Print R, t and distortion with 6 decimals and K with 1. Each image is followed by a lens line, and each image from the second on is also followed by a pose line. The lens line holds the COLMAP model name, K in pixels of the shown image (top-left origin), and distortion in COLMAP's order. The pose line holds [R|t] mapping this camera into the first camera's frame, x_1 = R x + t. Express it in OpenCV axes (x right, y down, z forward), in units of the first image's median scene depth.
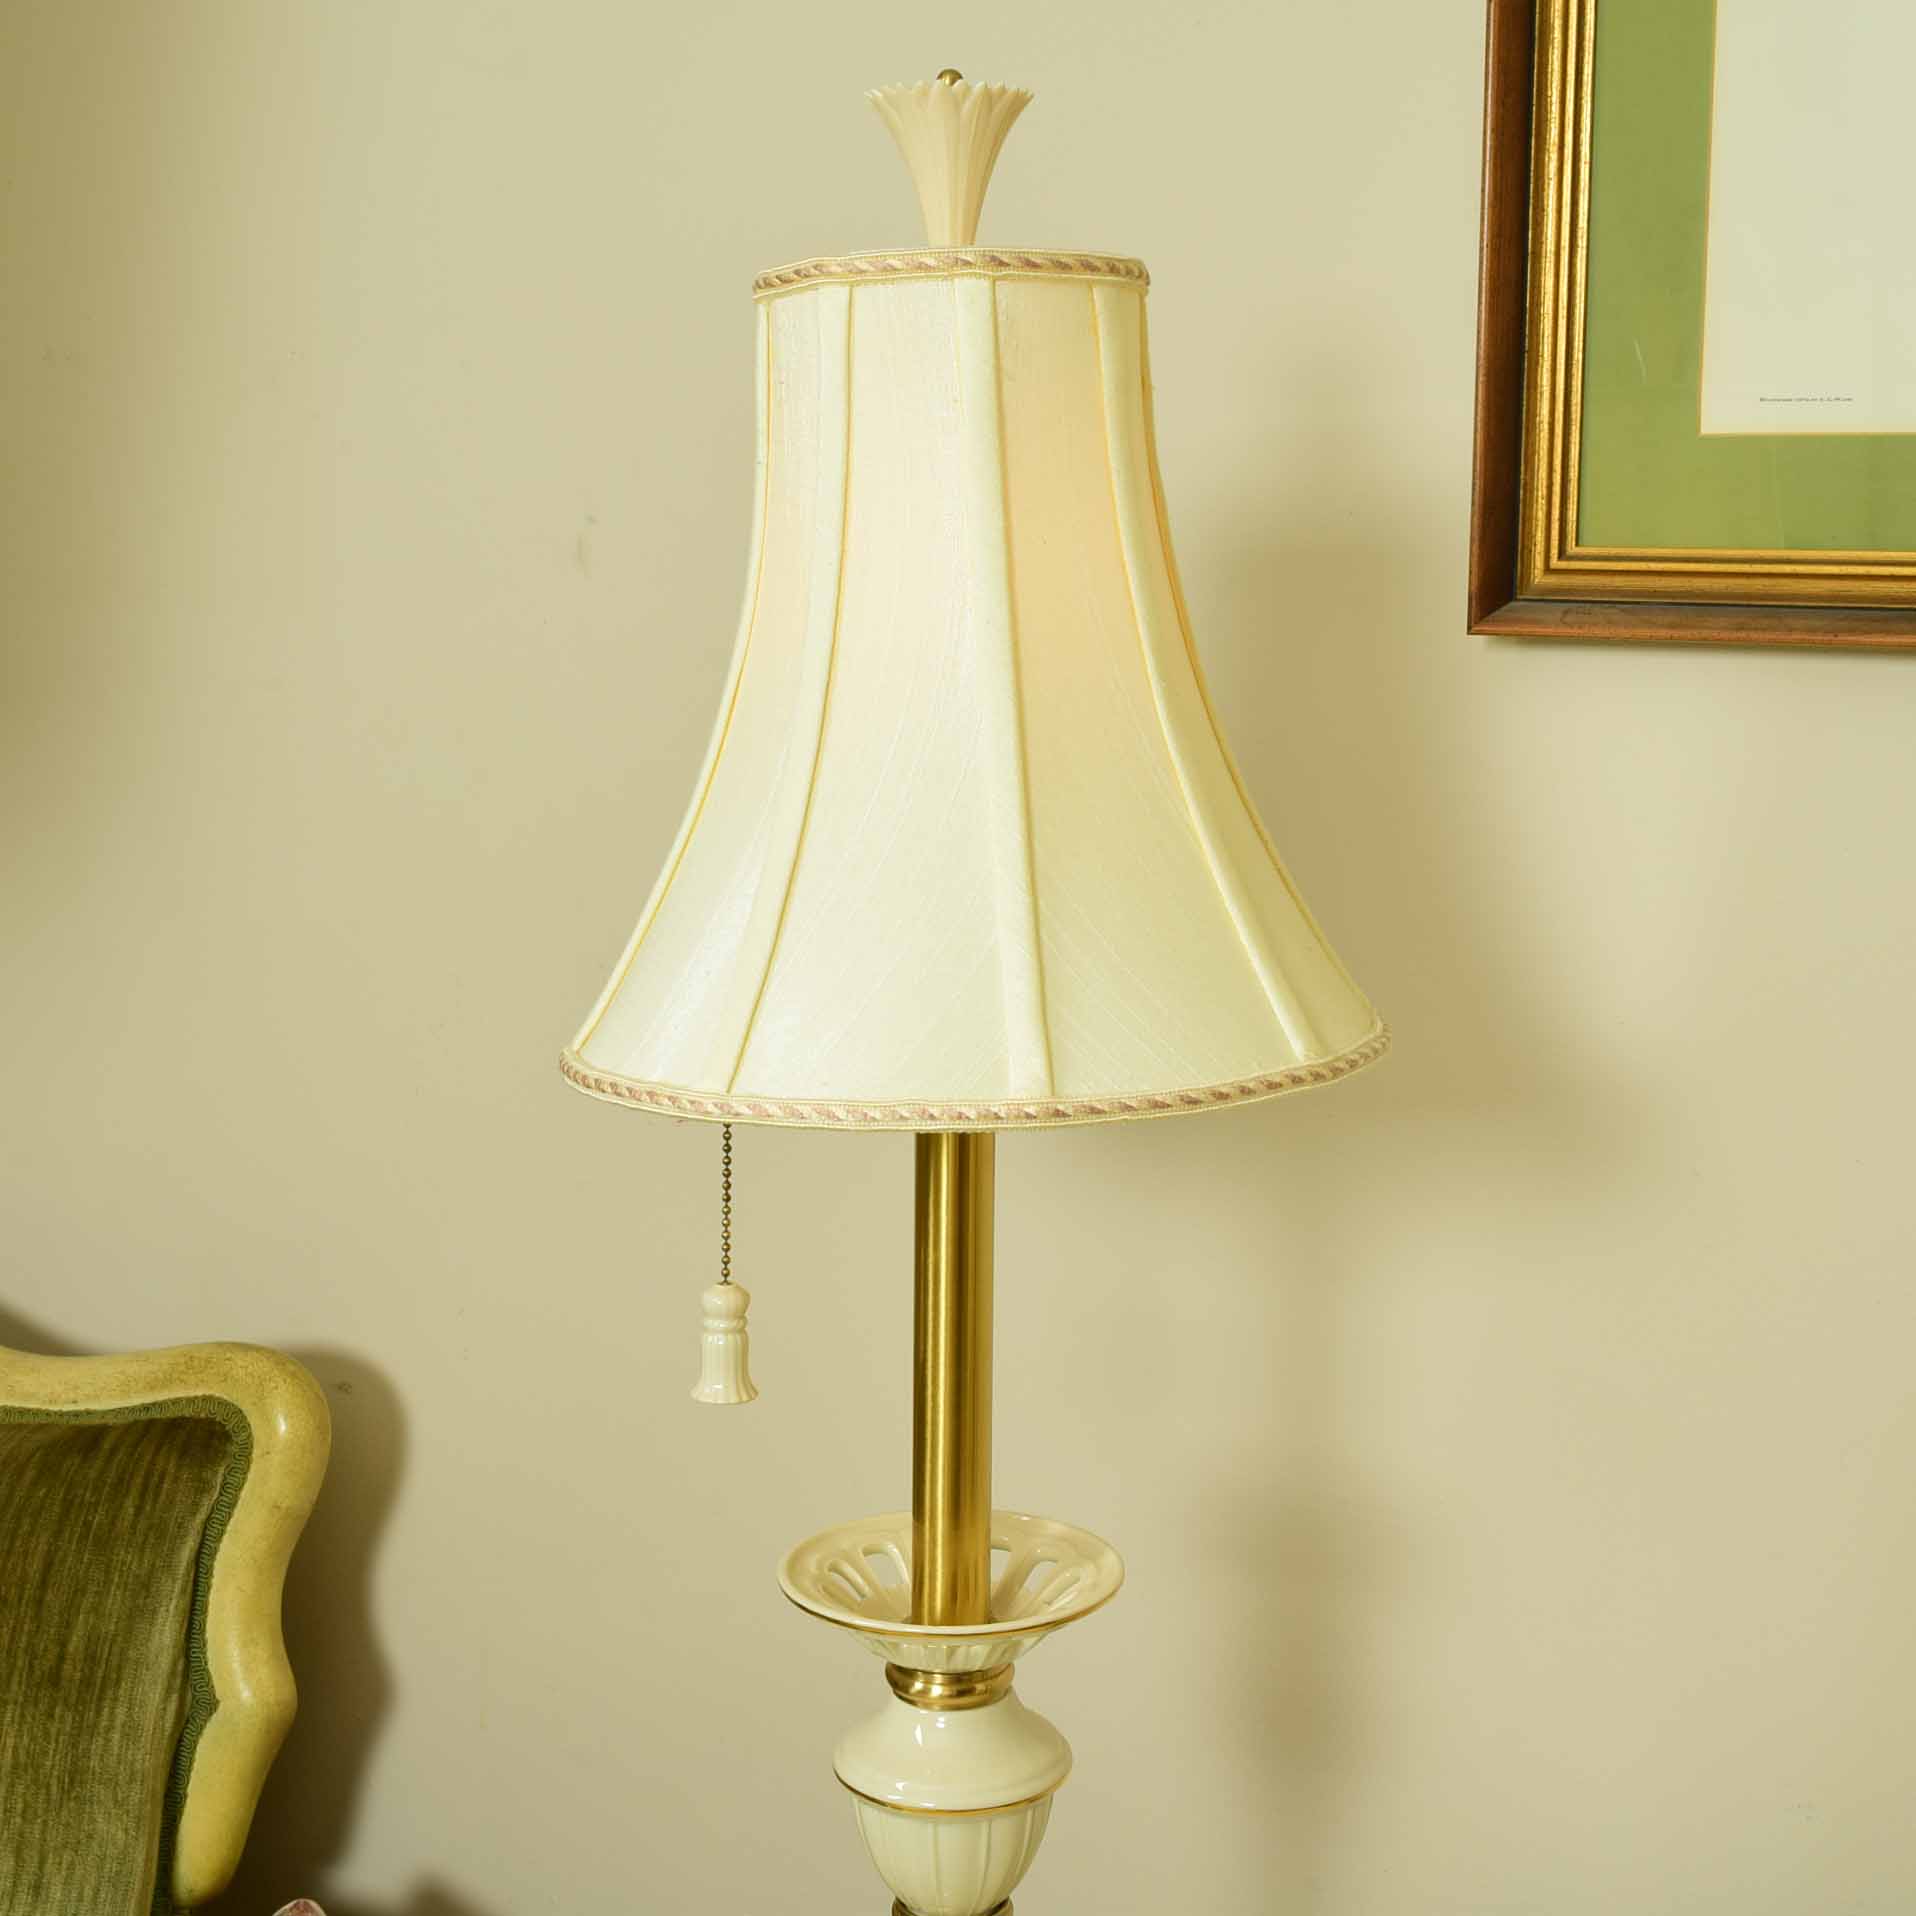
lens RADIAL K [[2836.2, 0, 1031.0], [0, 2836.2, 805.3], [0, 0, 1]] dist [-0.008863, -0.084181]
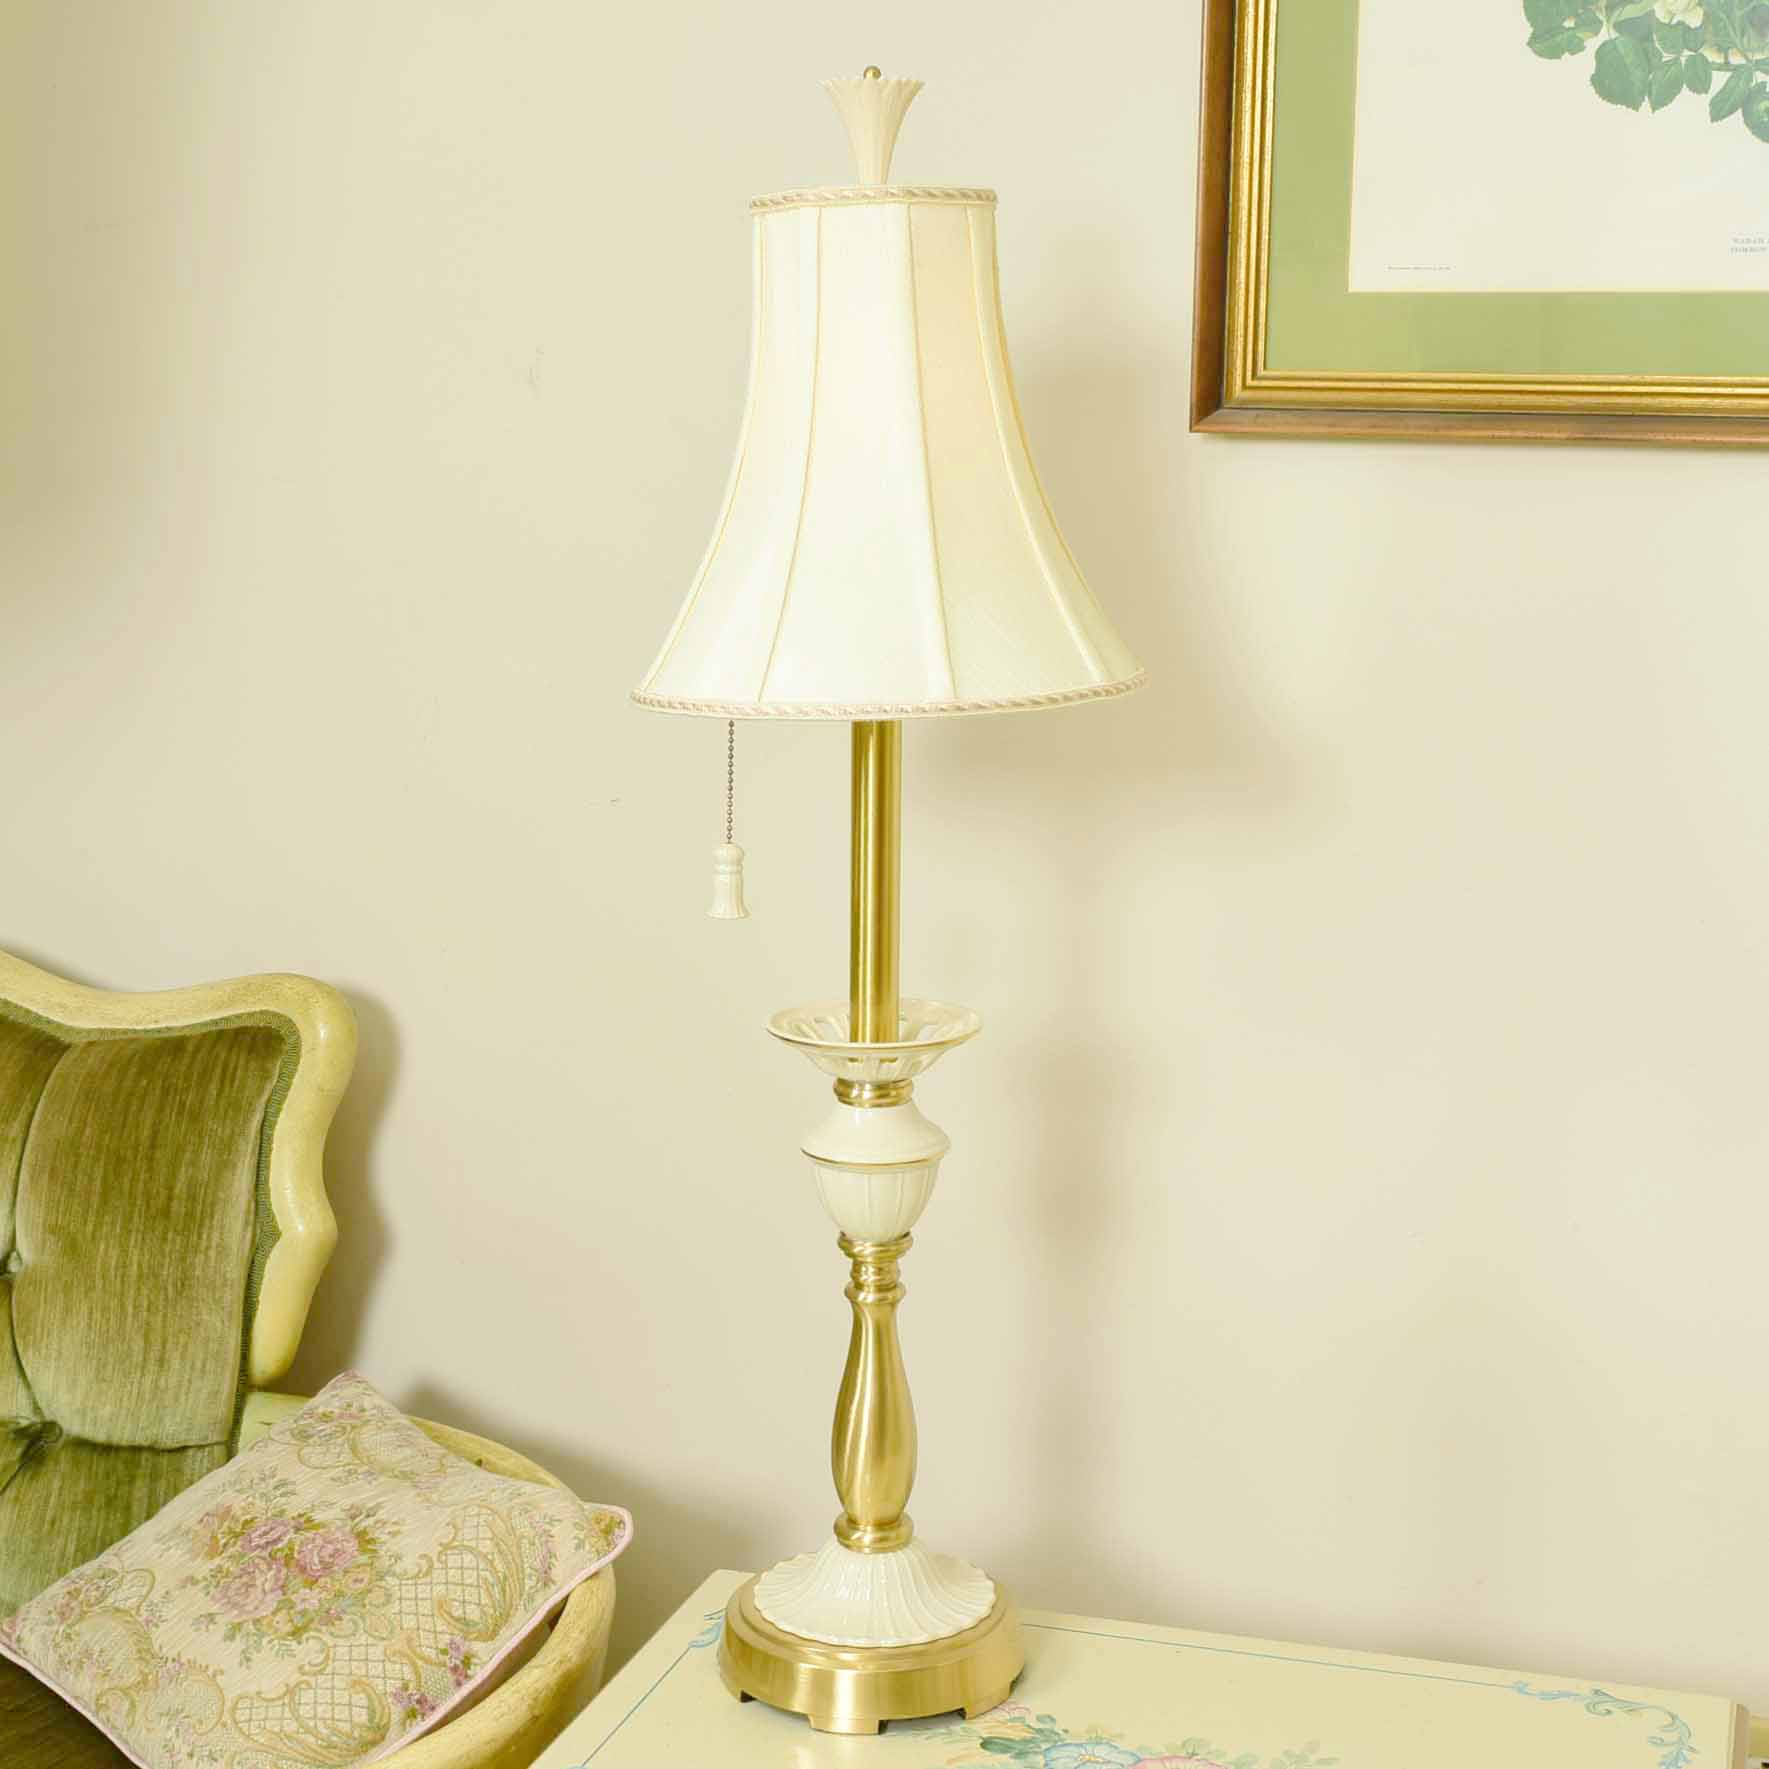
lens RADIAL K [[2680.3, 0, 982.6], [0, 2680.3, 884.0], [0, 0, 1]] dist [-0.026425, 0.045741]
pose [[0.996477, -0.017753, 0.081970, -0.064472], [0.009724, 0.995204, 0.097338, 0.033703], [-0.083304, -0.096198, 0.991870, -0.352547]]
